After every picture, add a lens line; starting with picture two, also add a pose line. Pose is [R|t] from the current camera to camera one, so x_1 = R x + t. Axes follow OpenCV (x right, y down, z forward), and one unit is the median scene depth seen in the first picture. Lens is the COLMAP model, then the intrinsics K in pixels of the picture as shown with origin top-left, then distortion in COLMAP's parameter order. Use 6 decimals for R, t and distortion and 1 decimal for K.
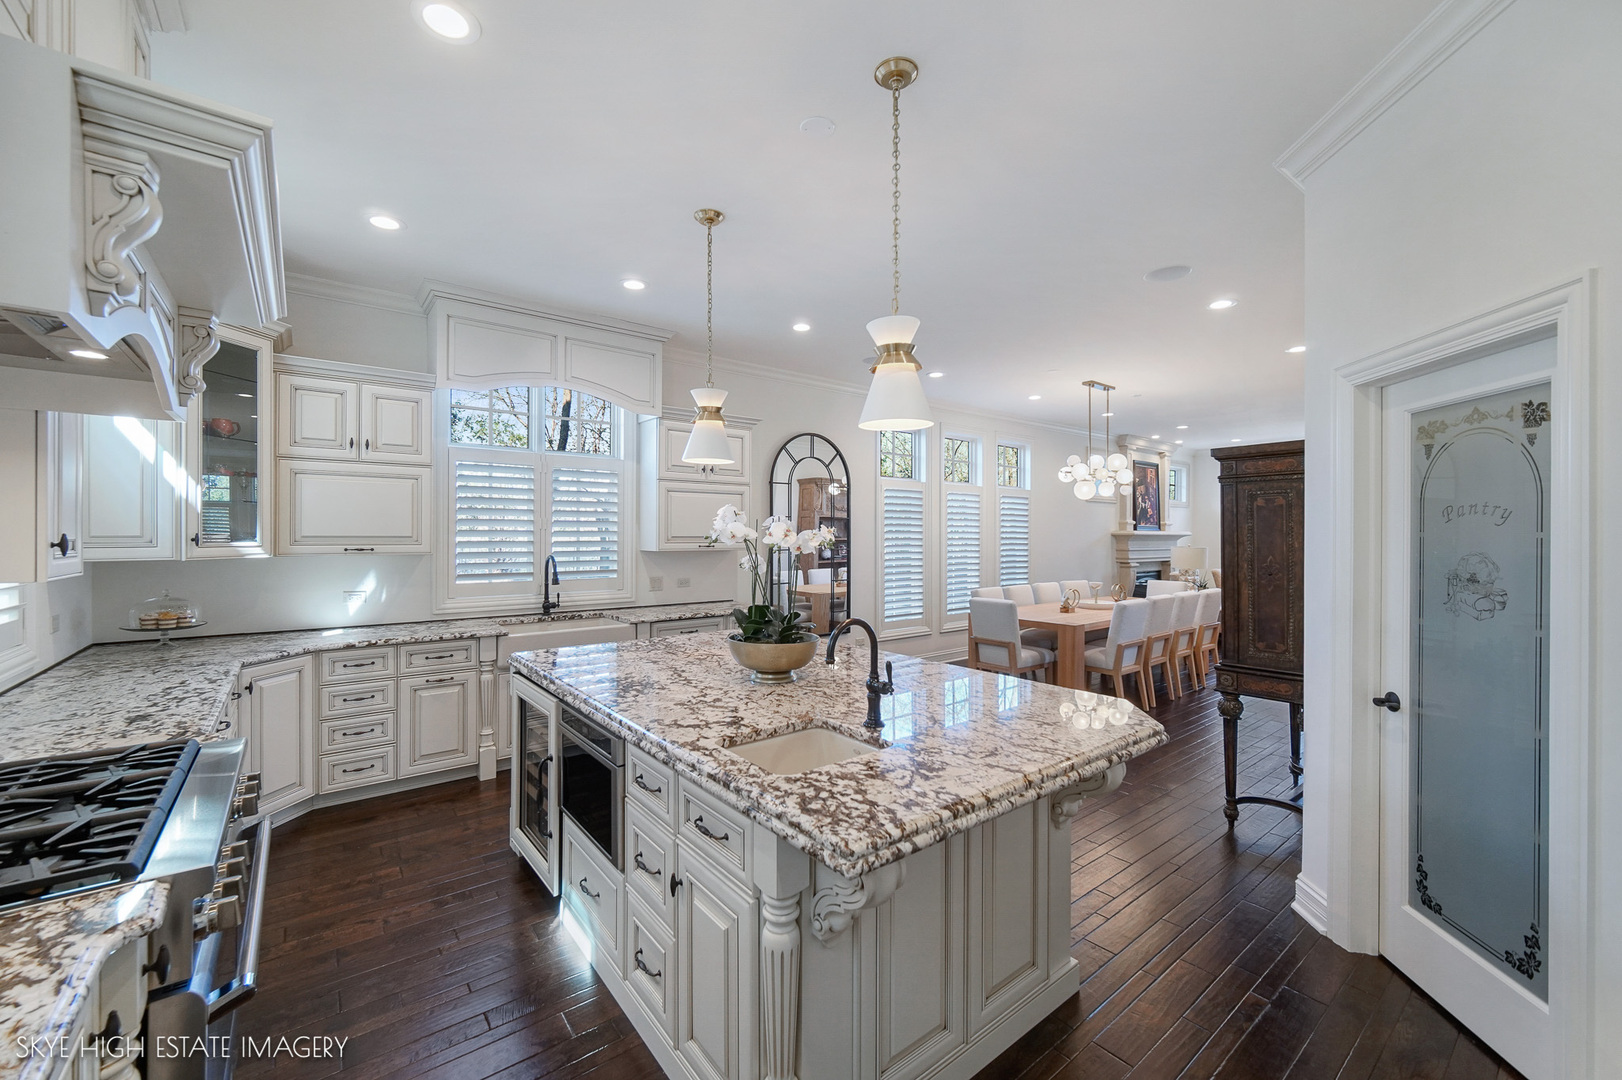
lens RADIAL K [[650.4, 0, 809.5], [0, 650.4, 534.1], [0, 0, 1]] dist [-0.001154, -0.000473]
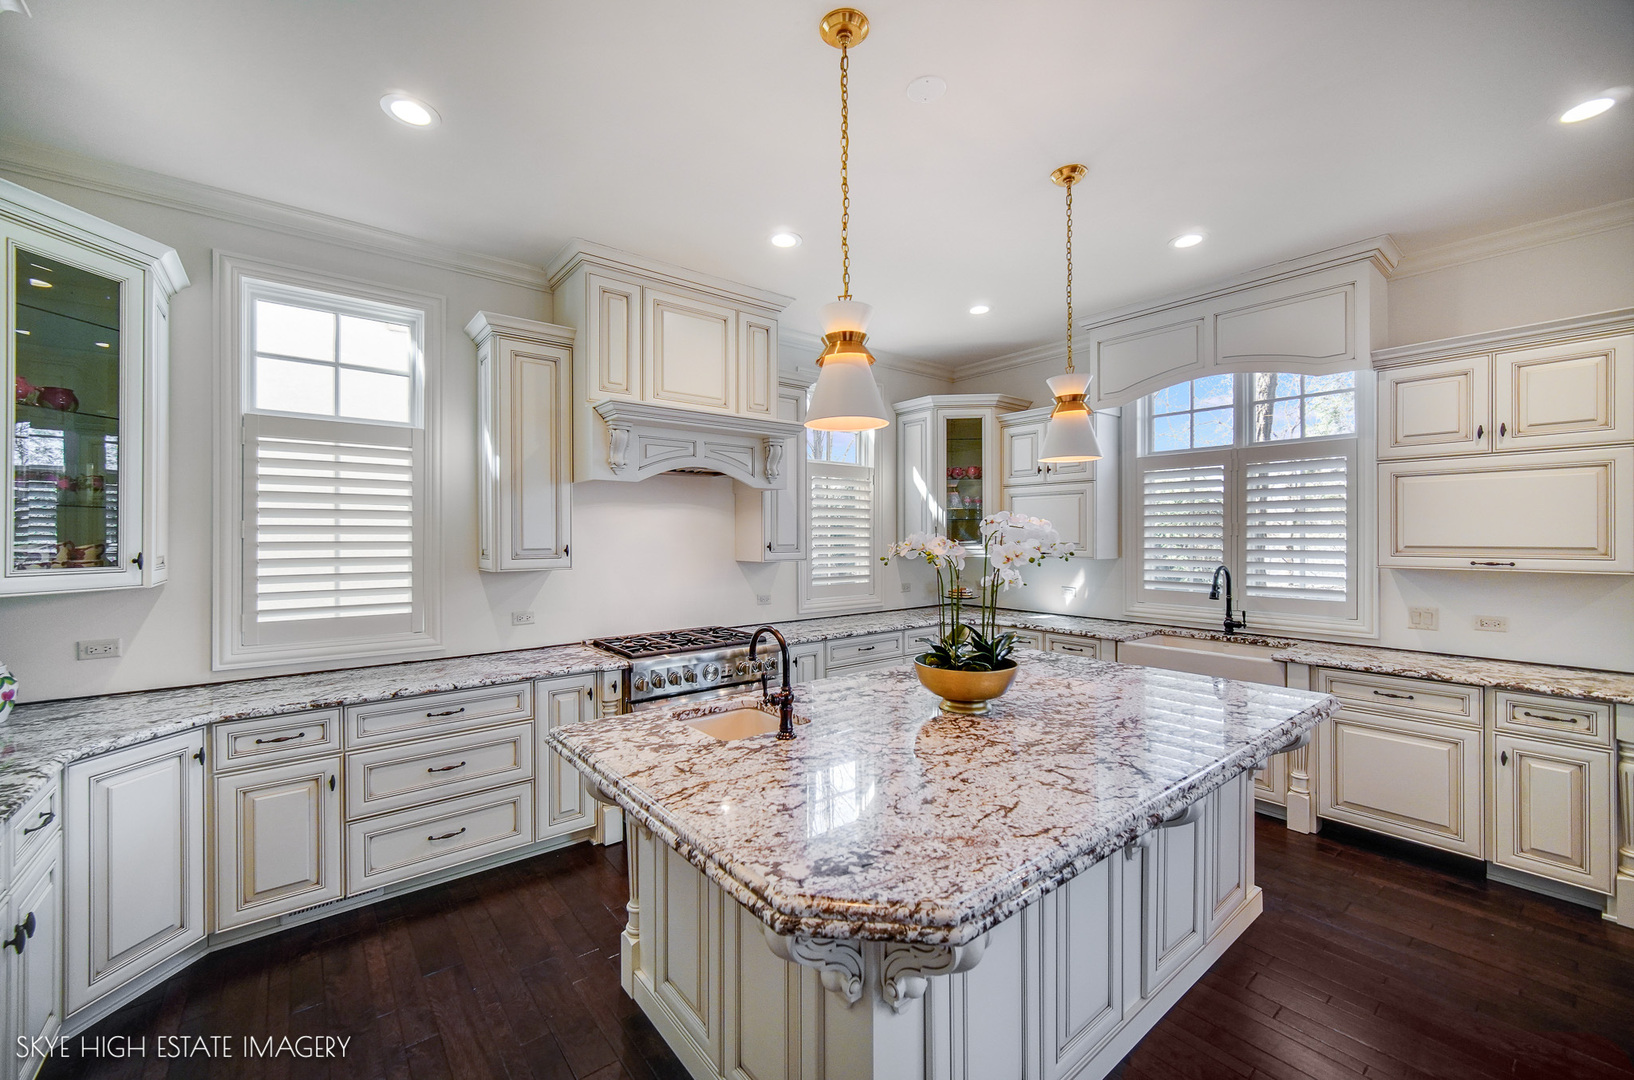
lens RADIAL K [[649.1, 0, 808.0], [0, 649.1, 534.3], [0, 0, 1]] dist [-0.015731, 0.000032]
pose [[0.010116, -0.005227, -0.999935, 0.708907], [-0.000737, 0.999986, -0.005235, -0.007886], [0.999949, 0.000789, 0.010112, 0.660712]]
